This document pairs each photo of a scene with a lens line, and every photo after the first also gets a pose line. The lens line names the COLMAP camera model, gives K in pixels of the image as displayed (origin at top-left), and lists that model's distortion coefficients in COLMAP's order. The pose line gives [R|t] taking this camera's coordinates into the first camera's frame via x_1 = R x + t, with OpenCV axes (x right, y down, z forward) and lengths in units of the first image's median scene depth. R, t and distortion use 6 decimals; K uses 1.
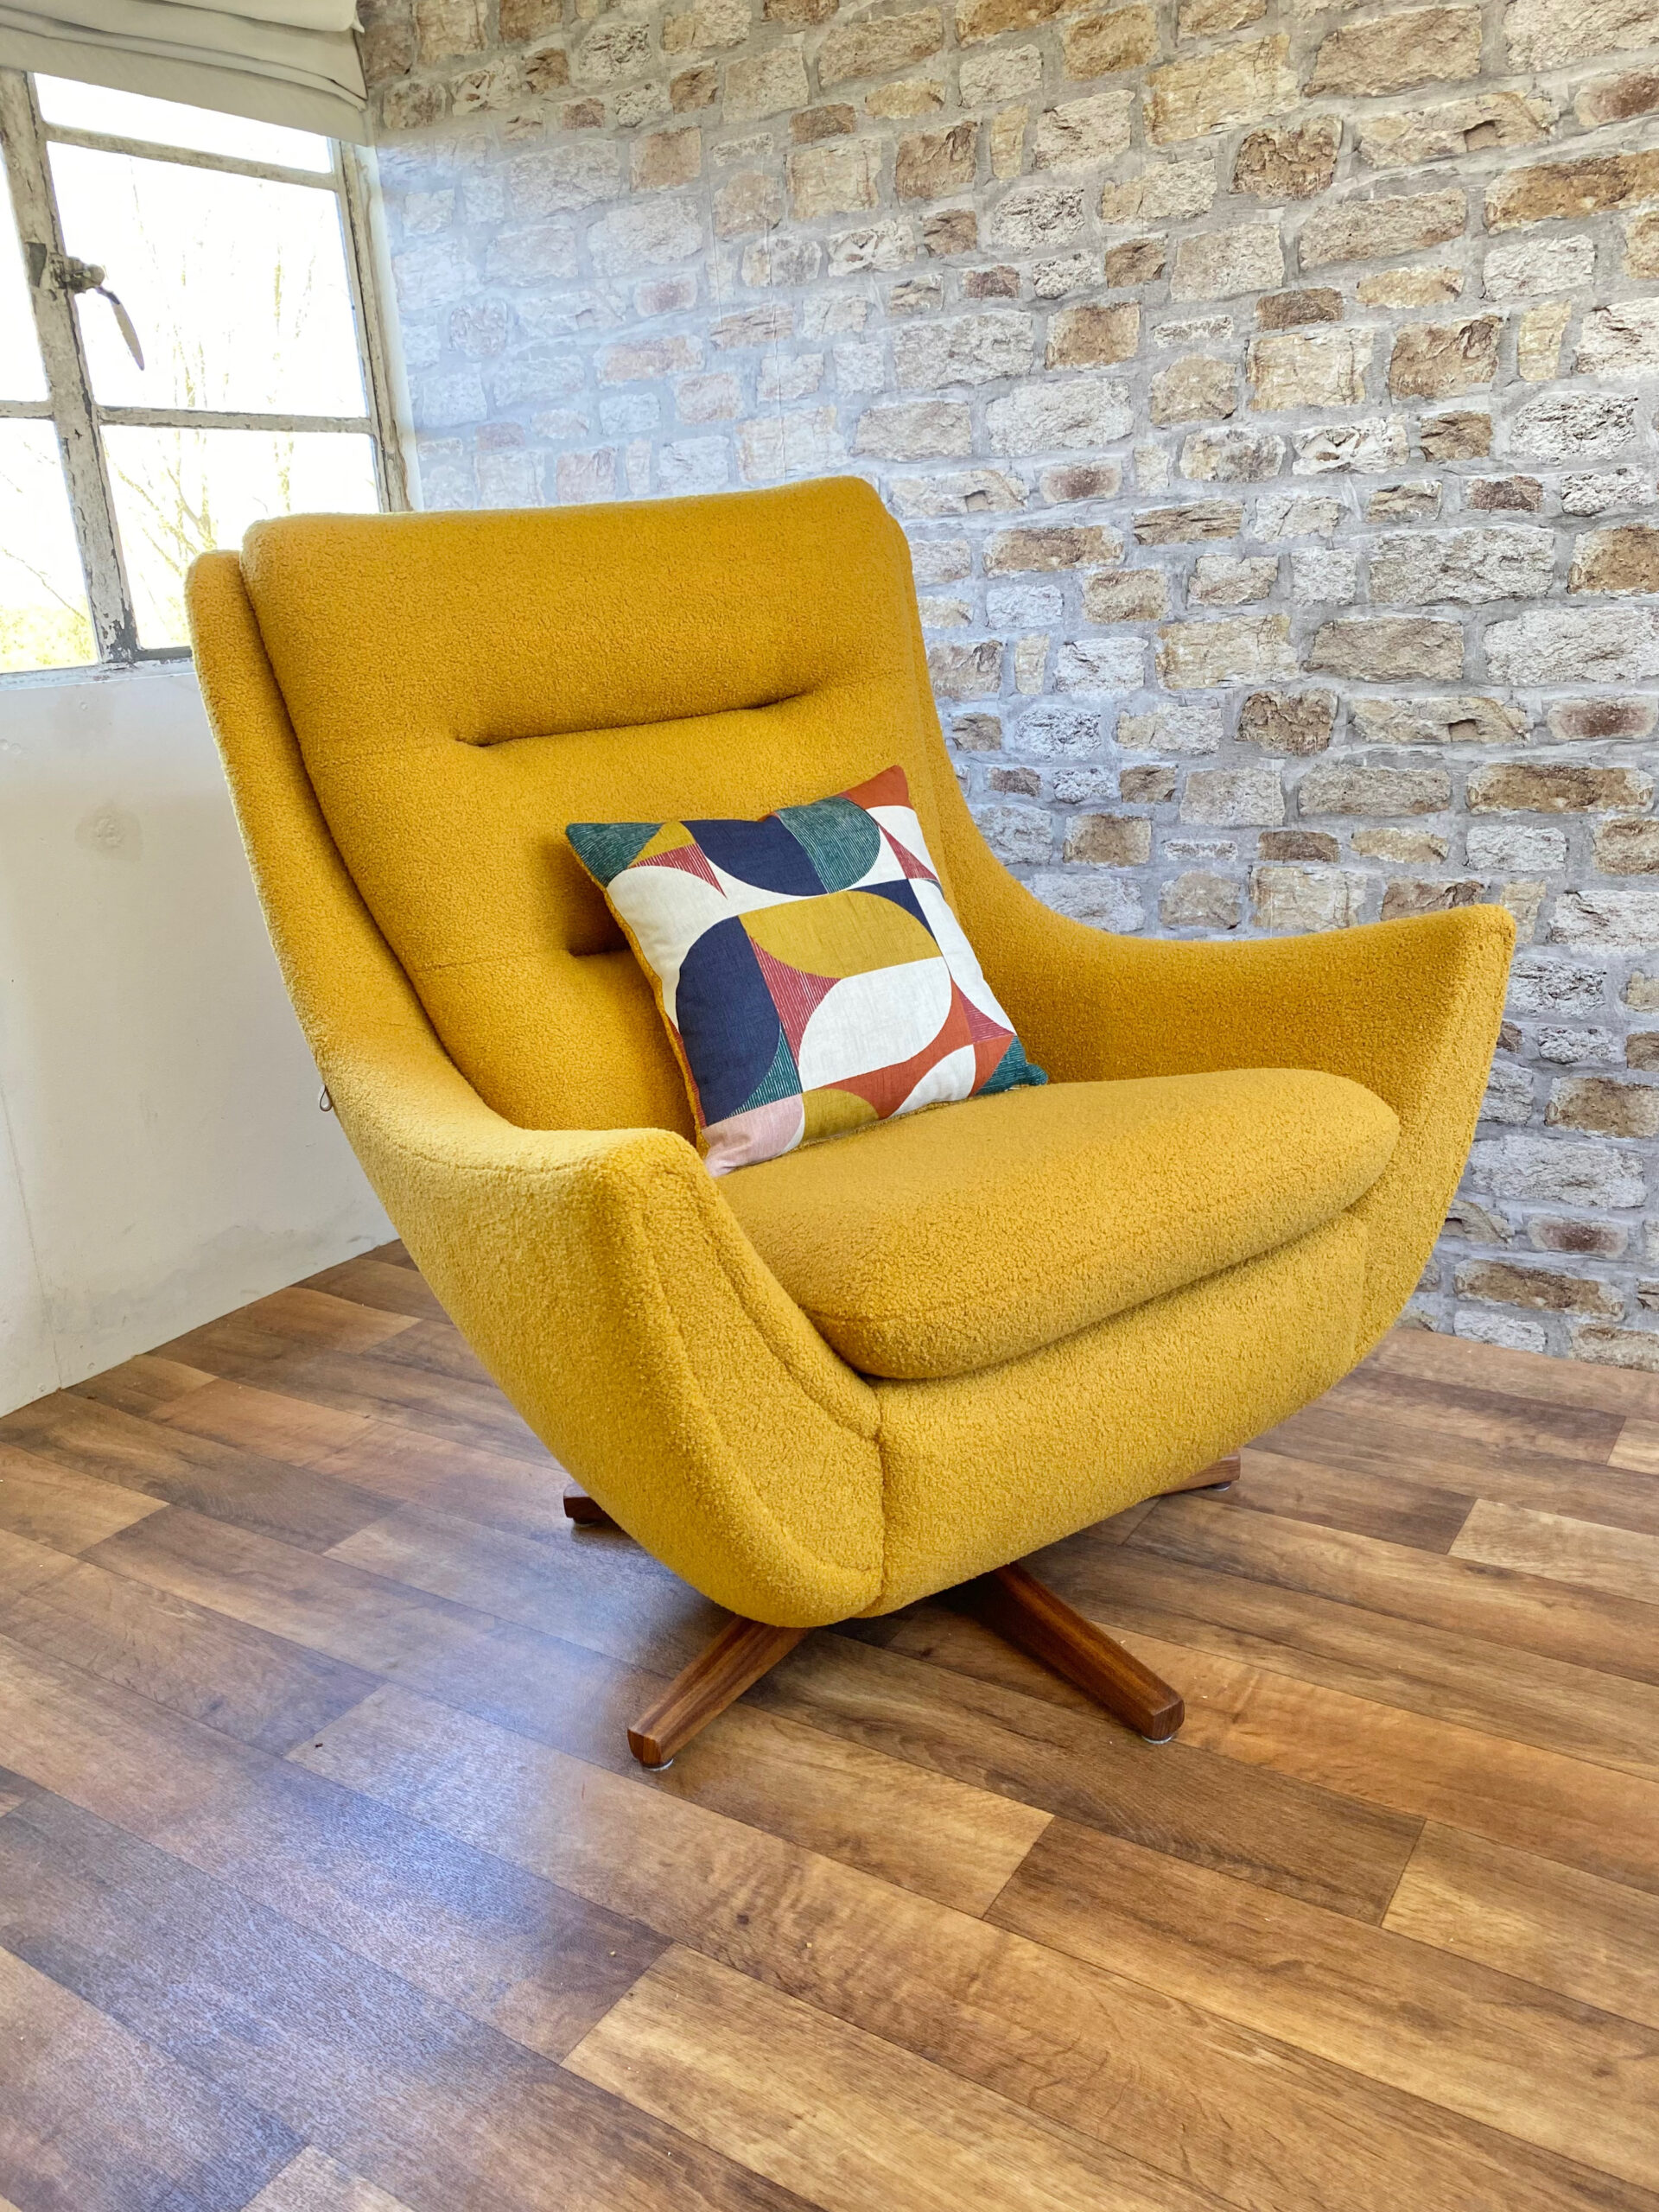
lens RADIAL K [[1701.0, 0, 841.1], [0, 1701.0, 1090.1], [0, 0, 1]] dist [0.001278, 0.018248]
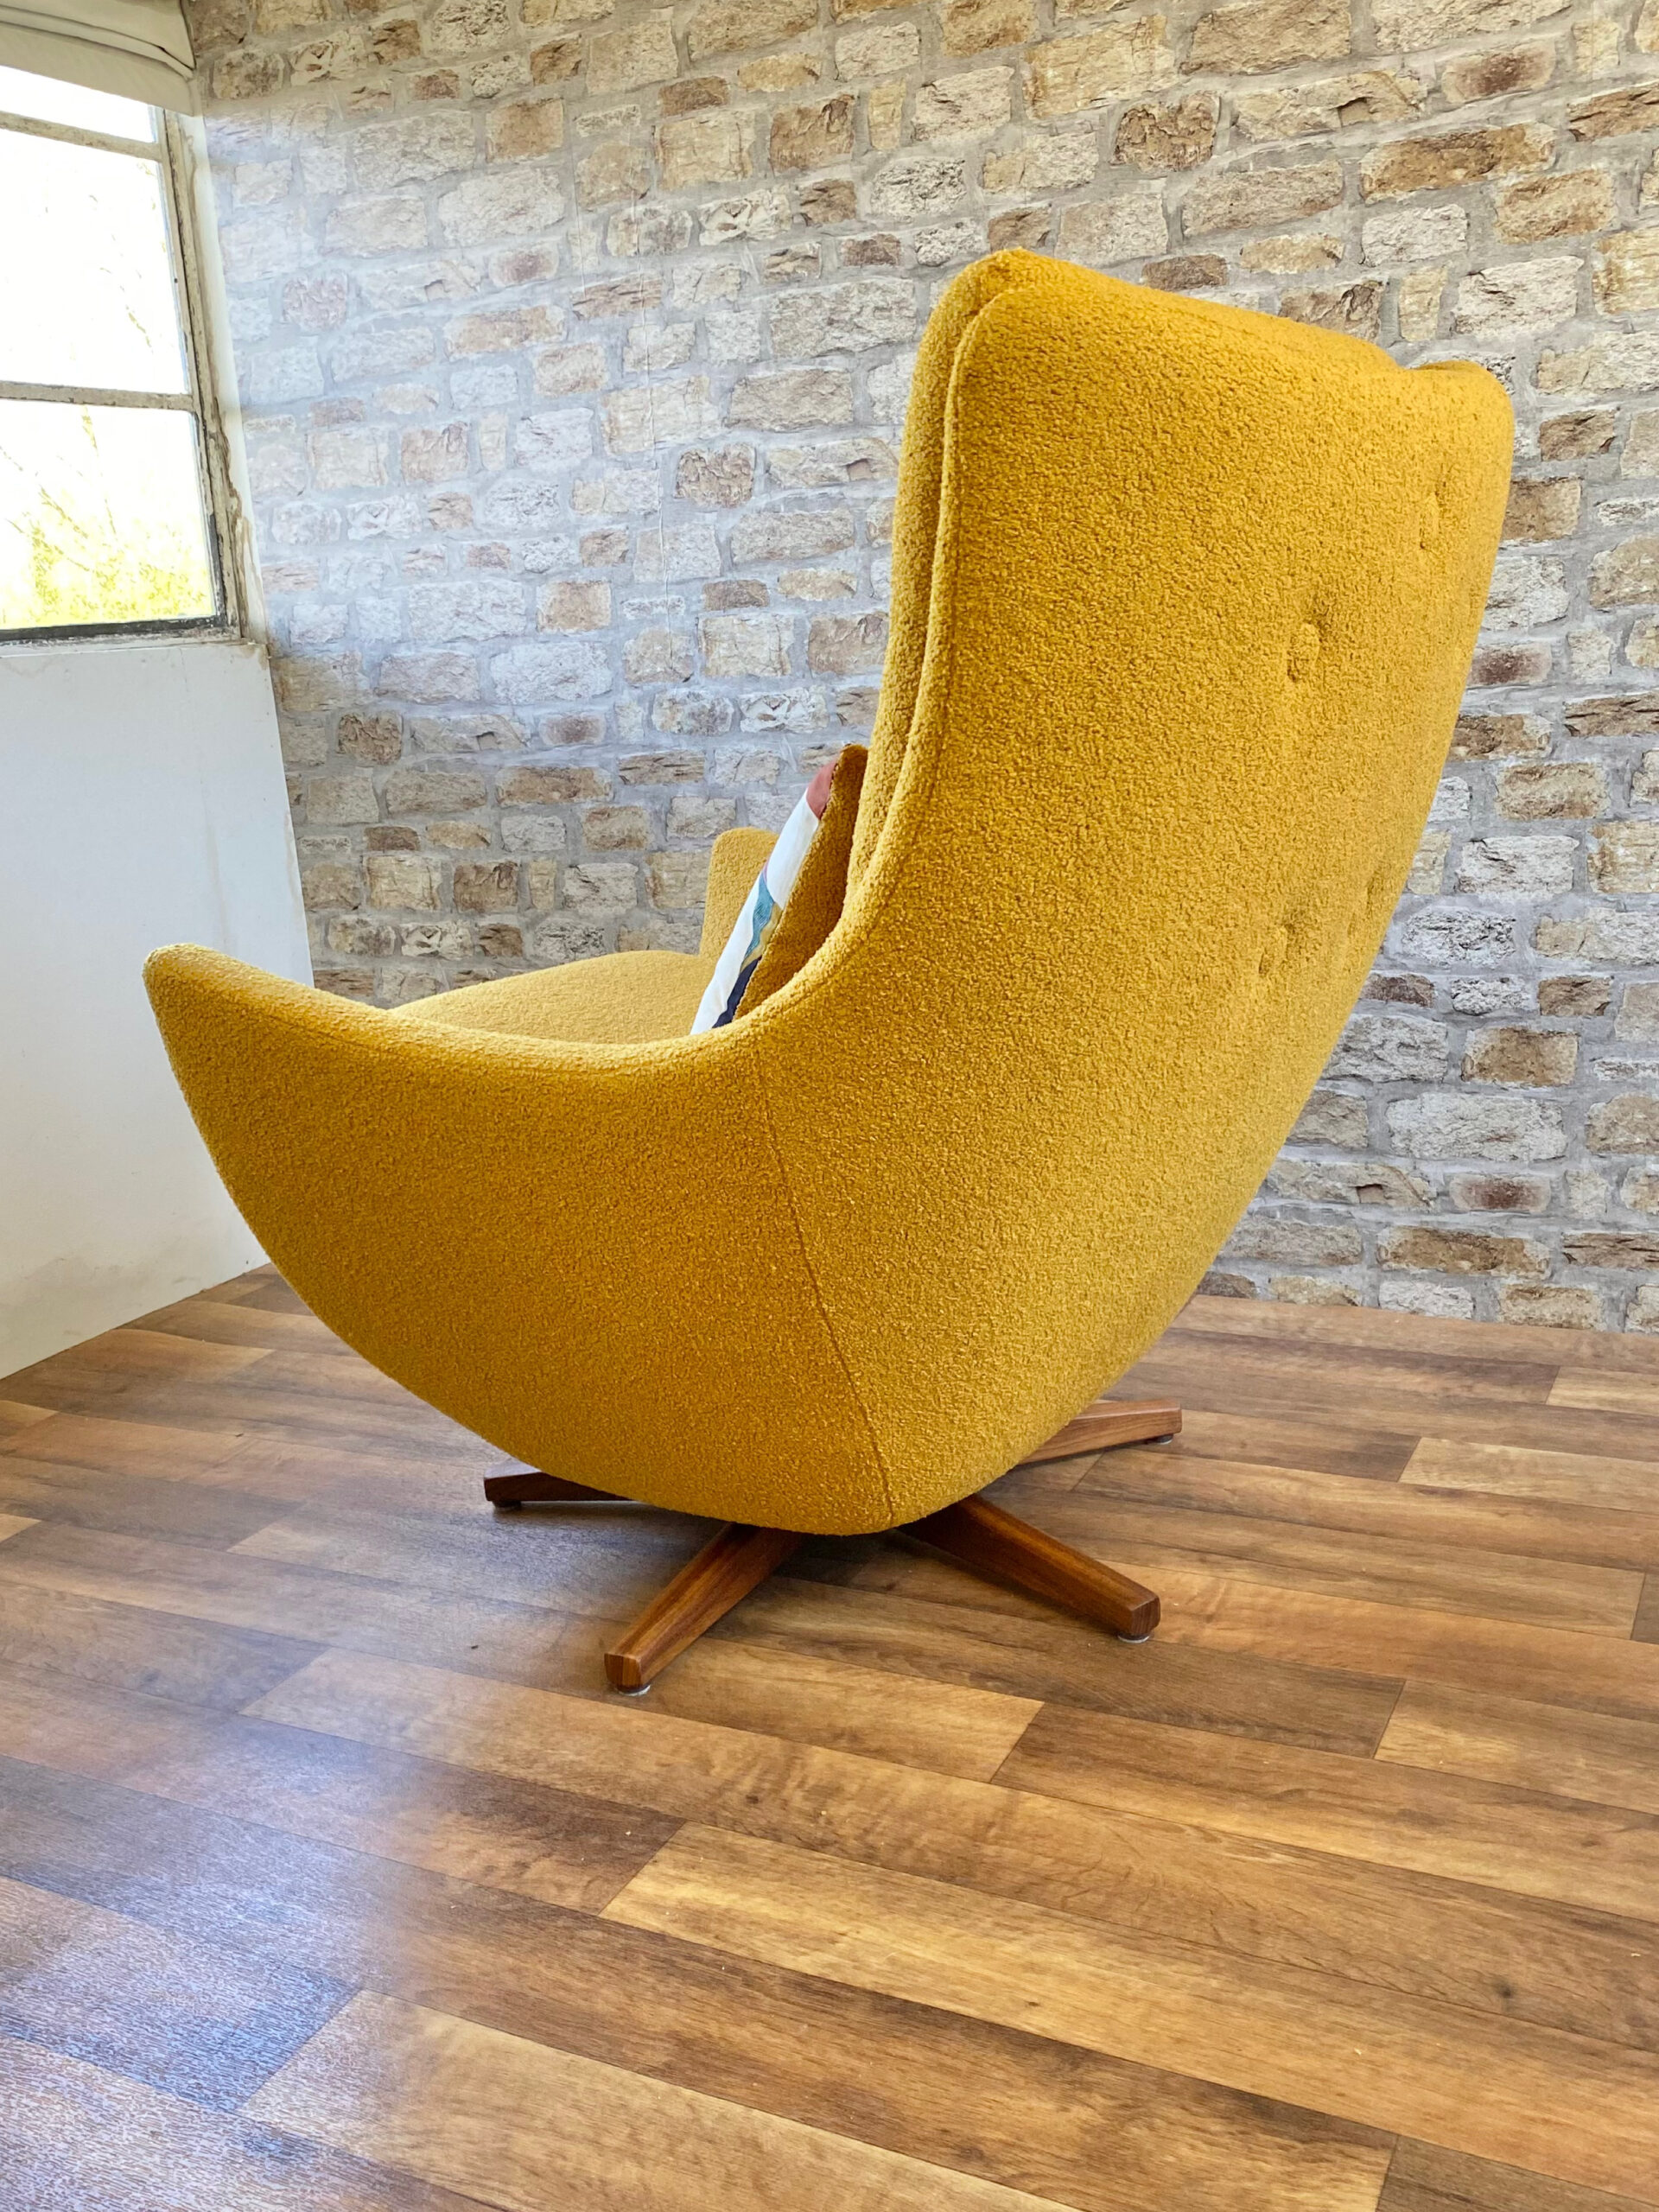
lens RADIAL K [[2042.2, 0, 740.0], [0, 2042.2, 1088.7], [0, 0, 1]] dist [0.006464, 0.002903]
pose [[0.996857, -0.023617, 0.075617, -0.096195], [0.029115, 0.996947, -0.072457, 0.102673], [-0.073675, 0.074430, 0.994501, -0.151244]]
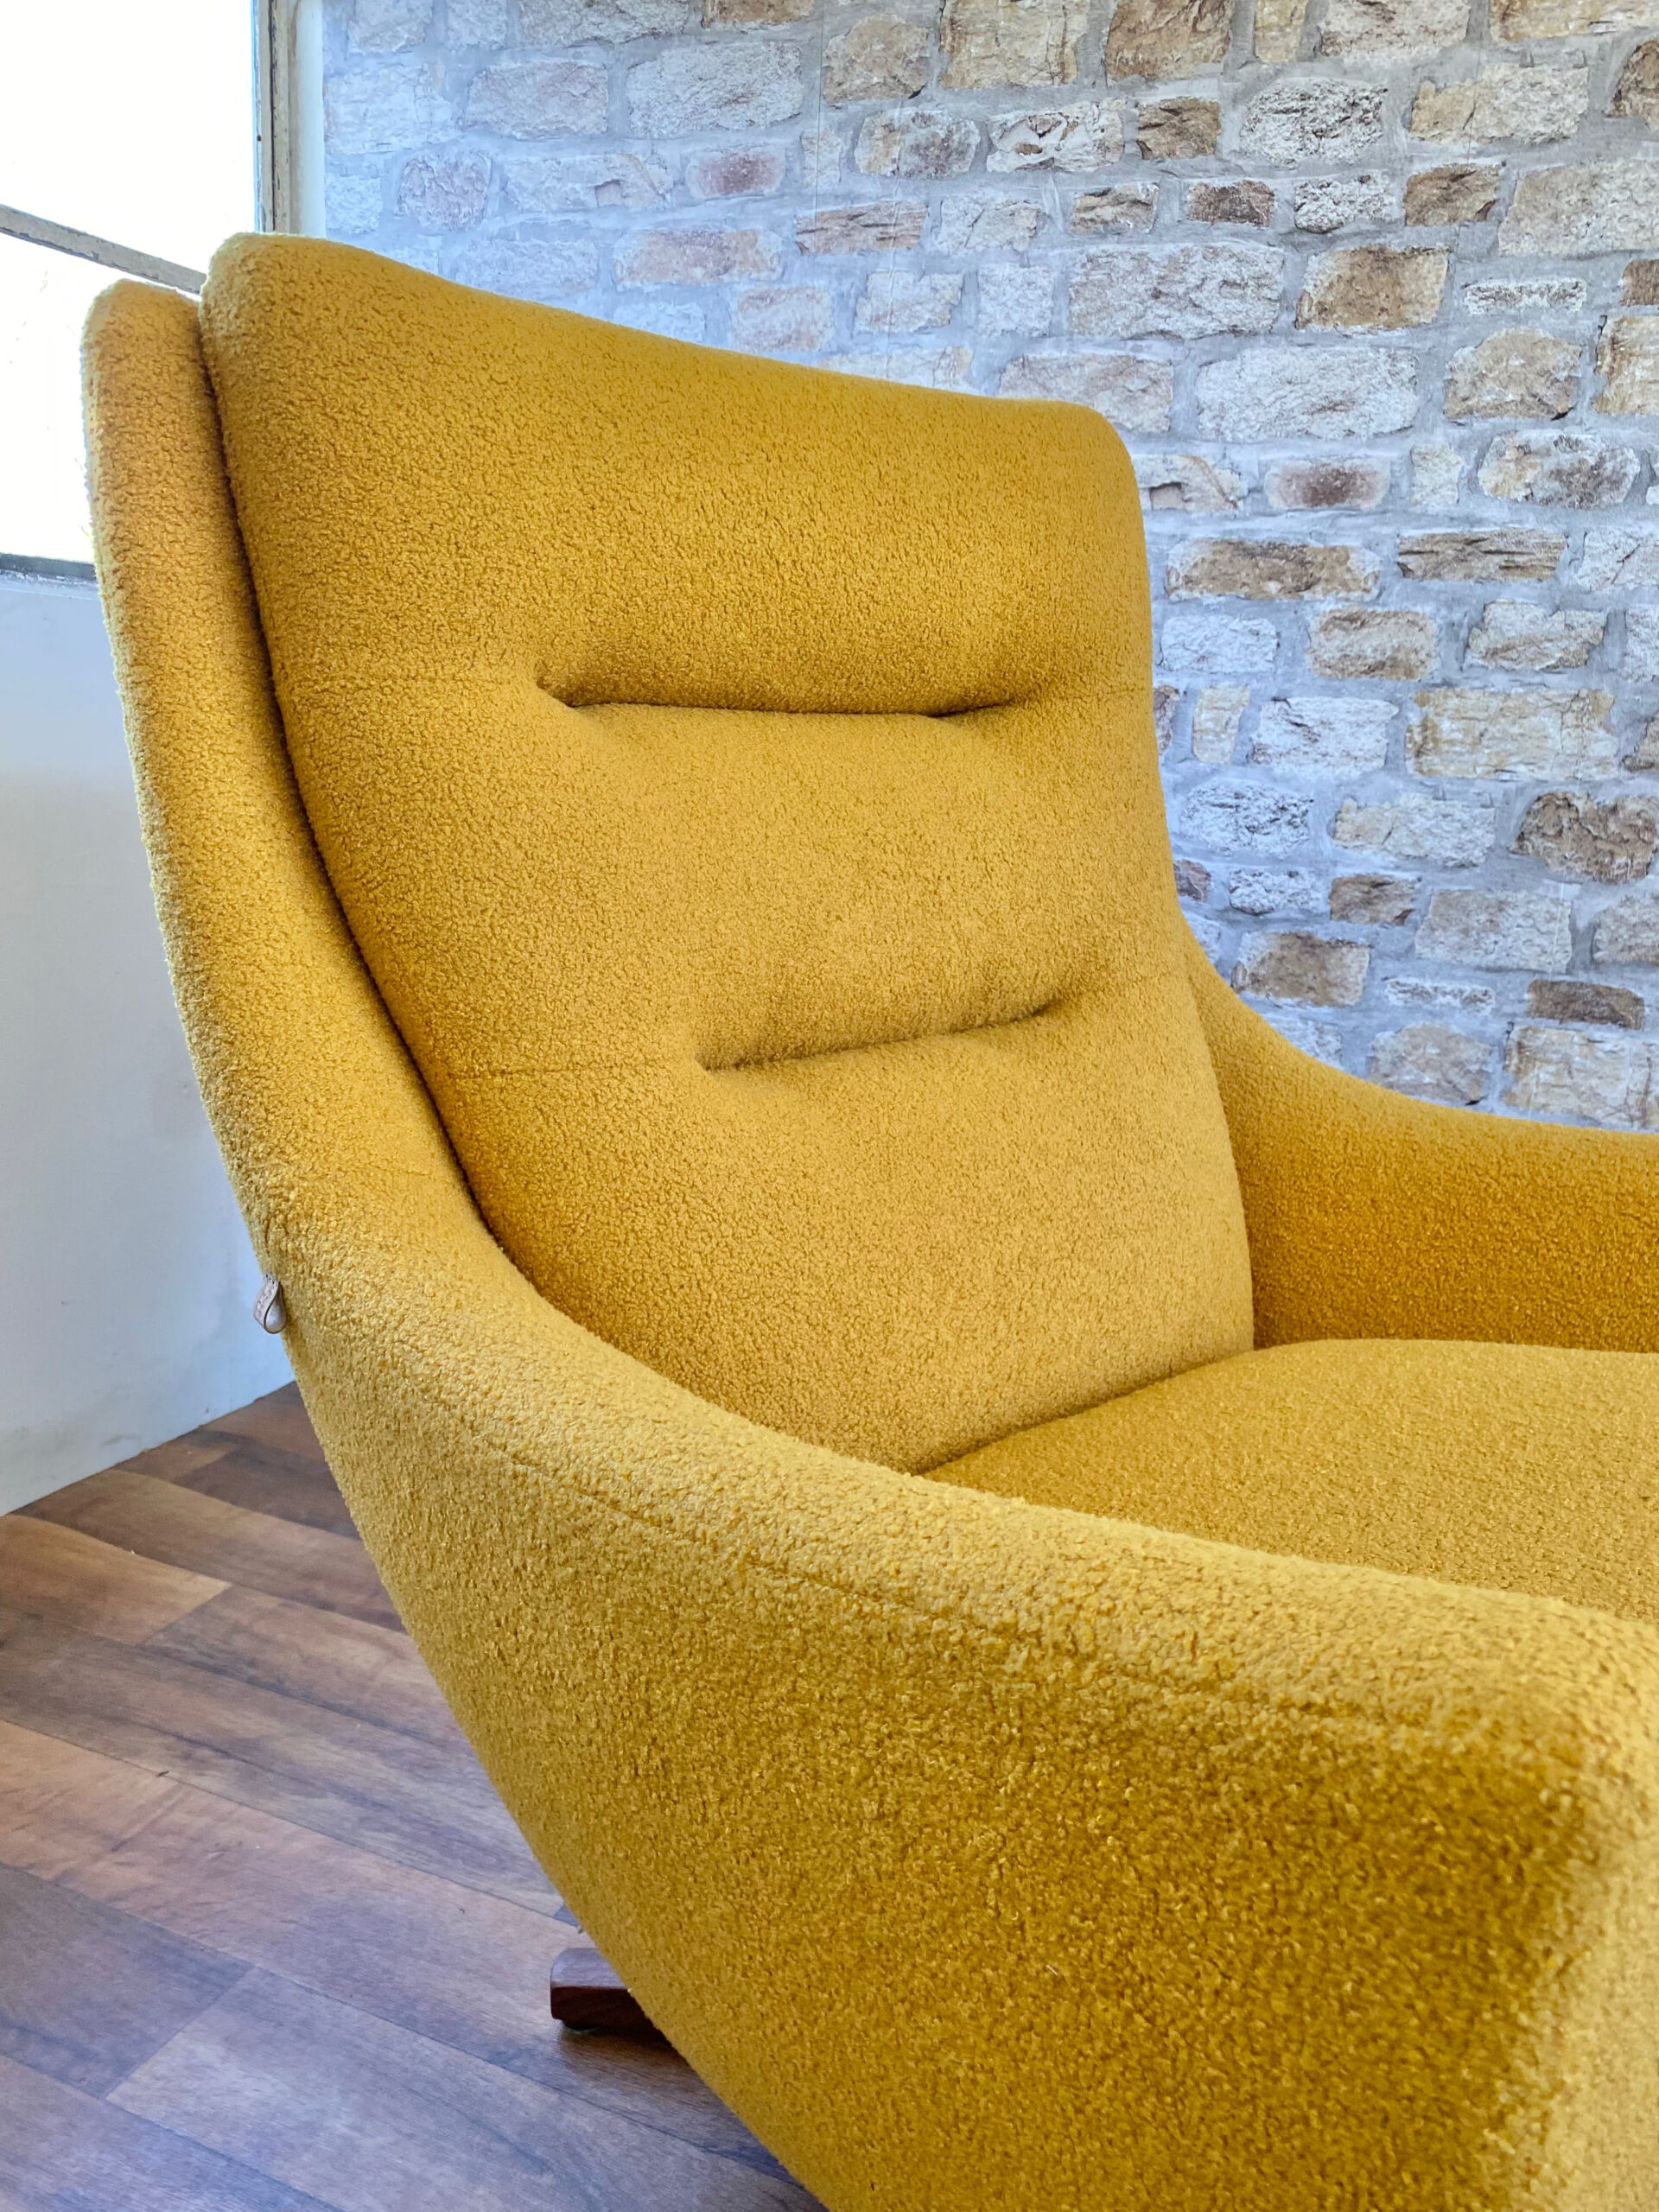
lens RADIAL K [[1698.6, 0, 853.8], [0, 1698.6, 1086.6], [0, 0, 1]] dist [-0.005761, 0.027590]
pose [[0.978647, 0.086149, 0.186622, -0.187795], [-0.072023, 0.994092, -0.081204, -0.026520], [-0.192515, 0.066029, 0.979070, 0.365919]]
